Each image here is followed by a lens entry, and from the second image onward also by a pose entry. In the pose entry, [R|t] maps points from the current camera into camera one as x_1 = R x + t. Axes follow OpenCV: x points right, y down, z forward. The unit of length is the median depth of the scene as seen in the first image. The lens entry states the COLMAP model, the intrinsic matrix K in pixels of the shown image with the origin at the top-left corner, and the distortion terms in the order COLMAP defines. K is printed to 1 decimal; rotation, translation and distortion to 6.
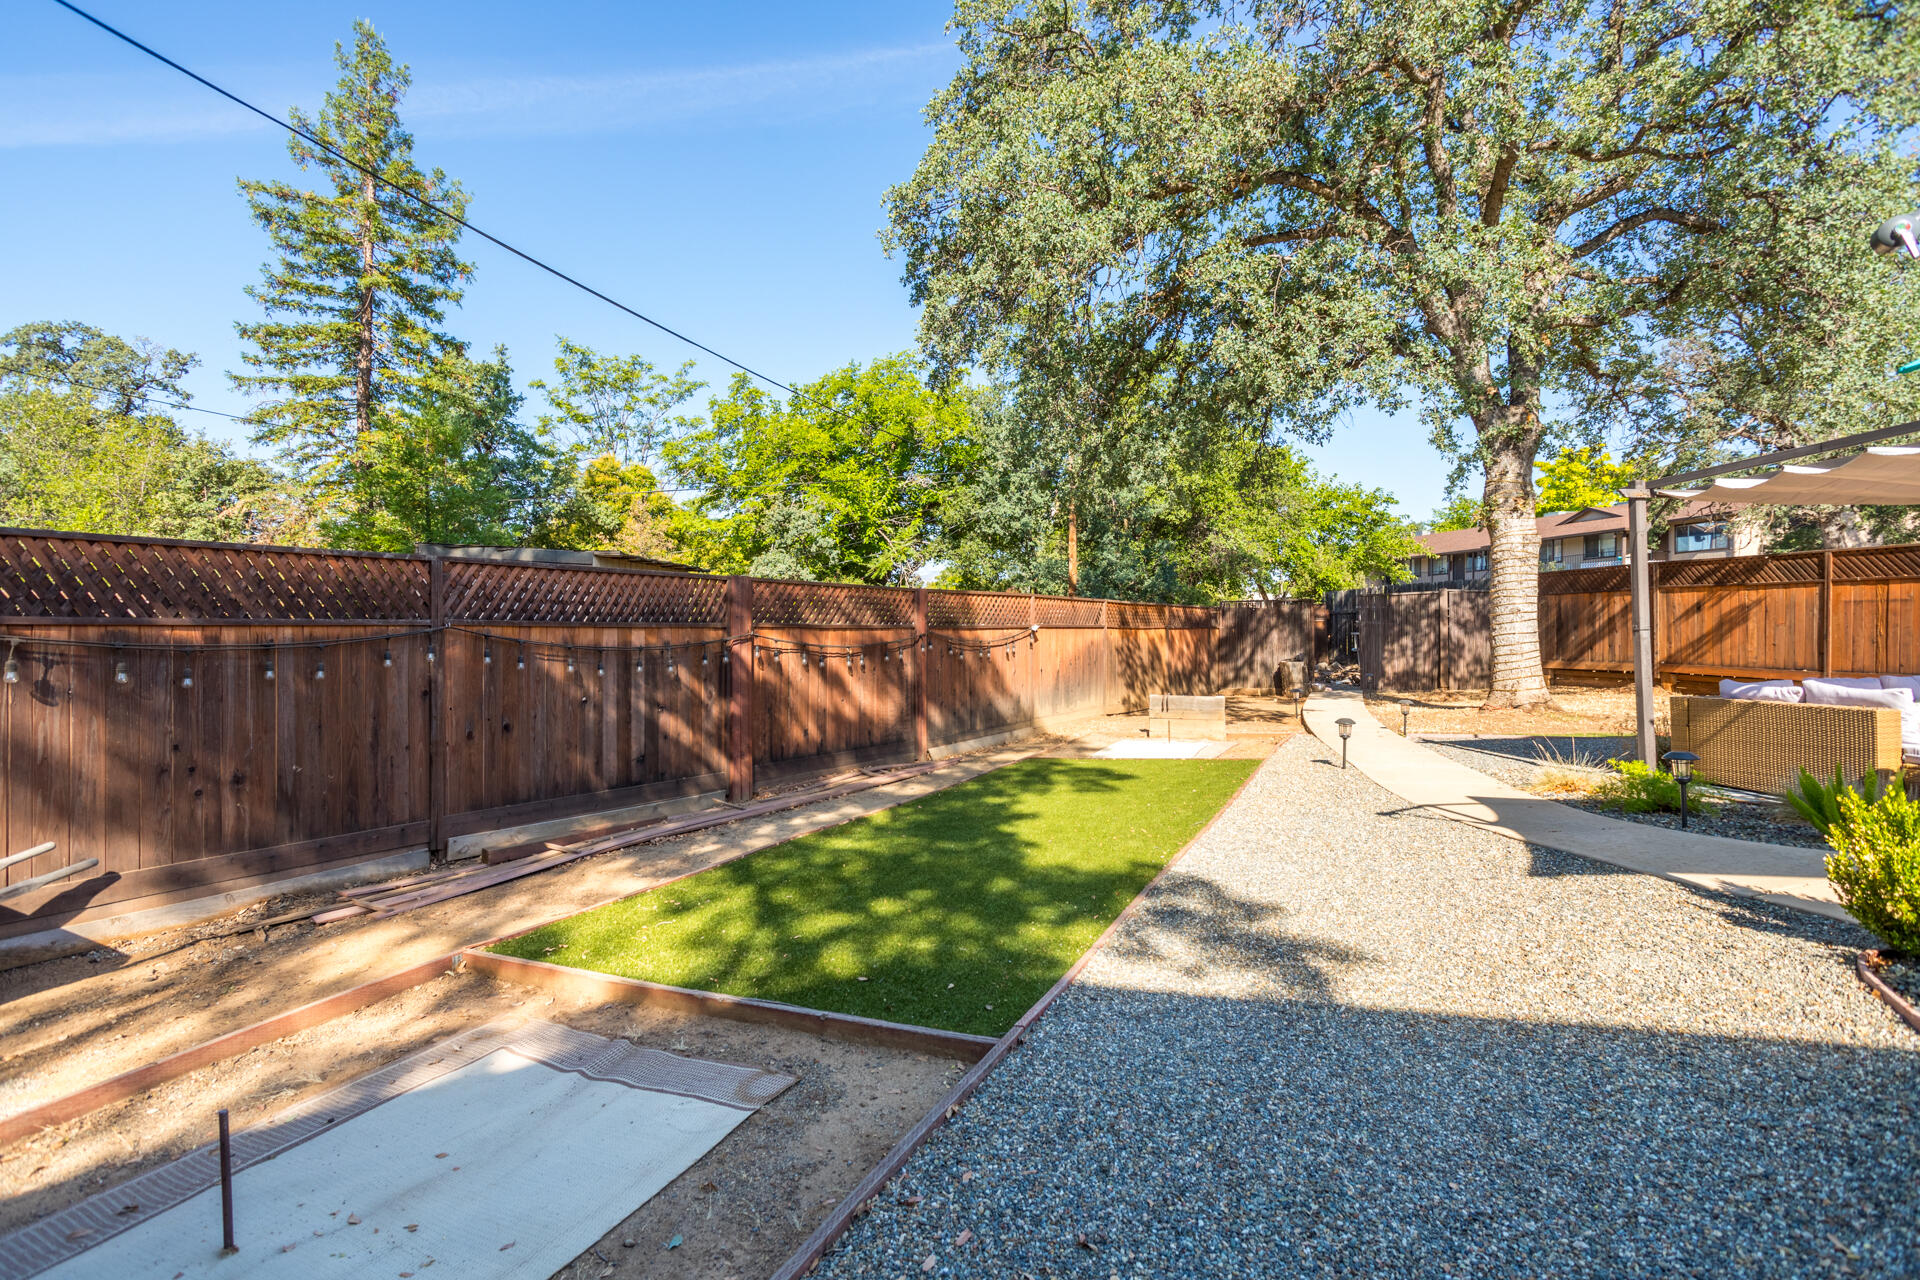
lens RADIAL K [[934.2, 0, 948.5], [0, 934.2, 632.7], [0, 0, 1]] dist [-0.056006, 0.041700]
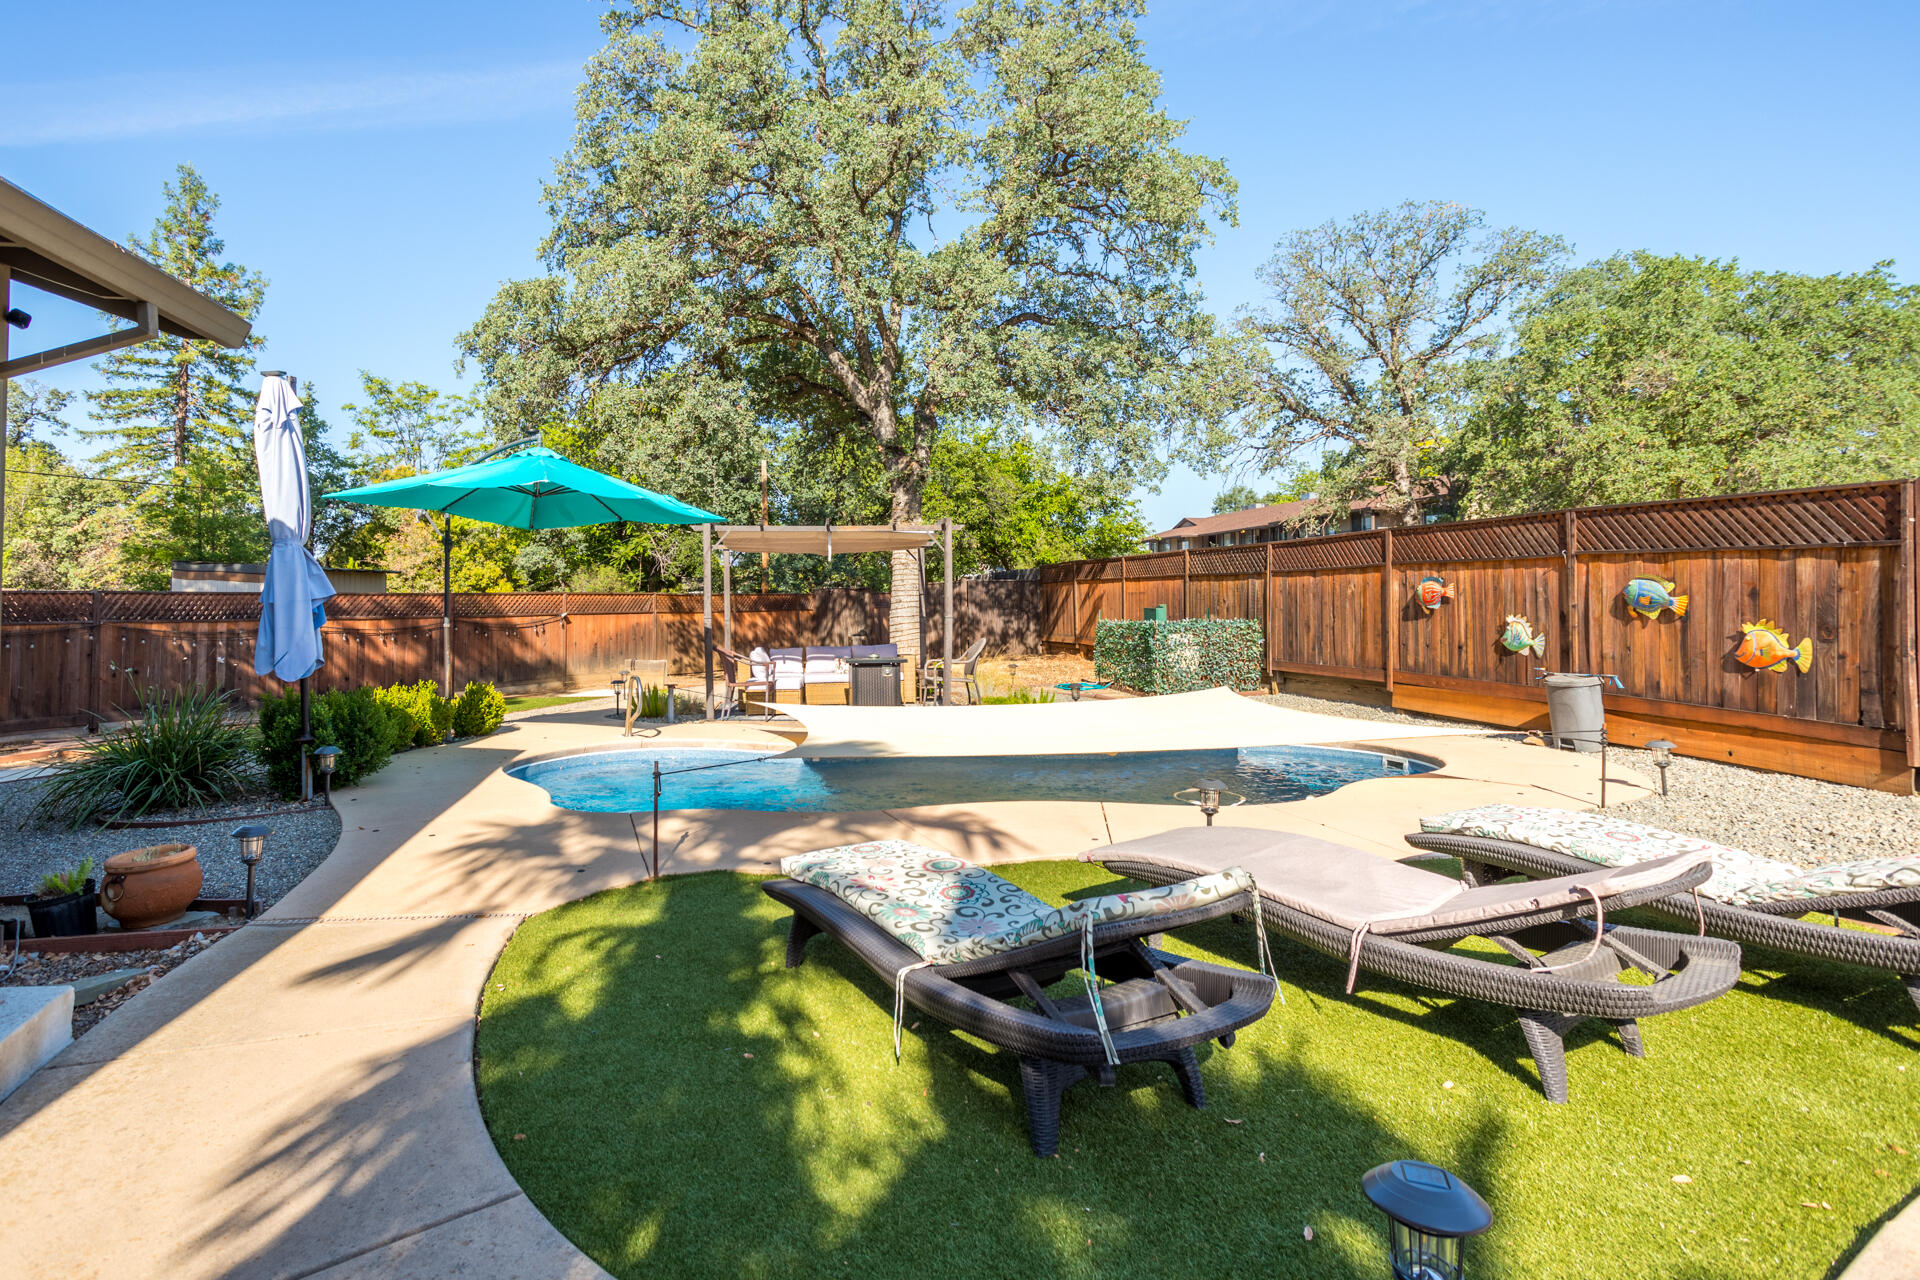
lens RADIAL K [[996.6, 0, 862.1], [0, 996.6, 556.3], [0, 0, 1]] dist [-0.054755, 0.046648]
pose [[0.999132, -0.011035, -0.040173, 0.422057], [0.009265, 0.998990, -0.043970, -0.015030], [0.040618, 0.043560, 0.998225, -0.388565]]
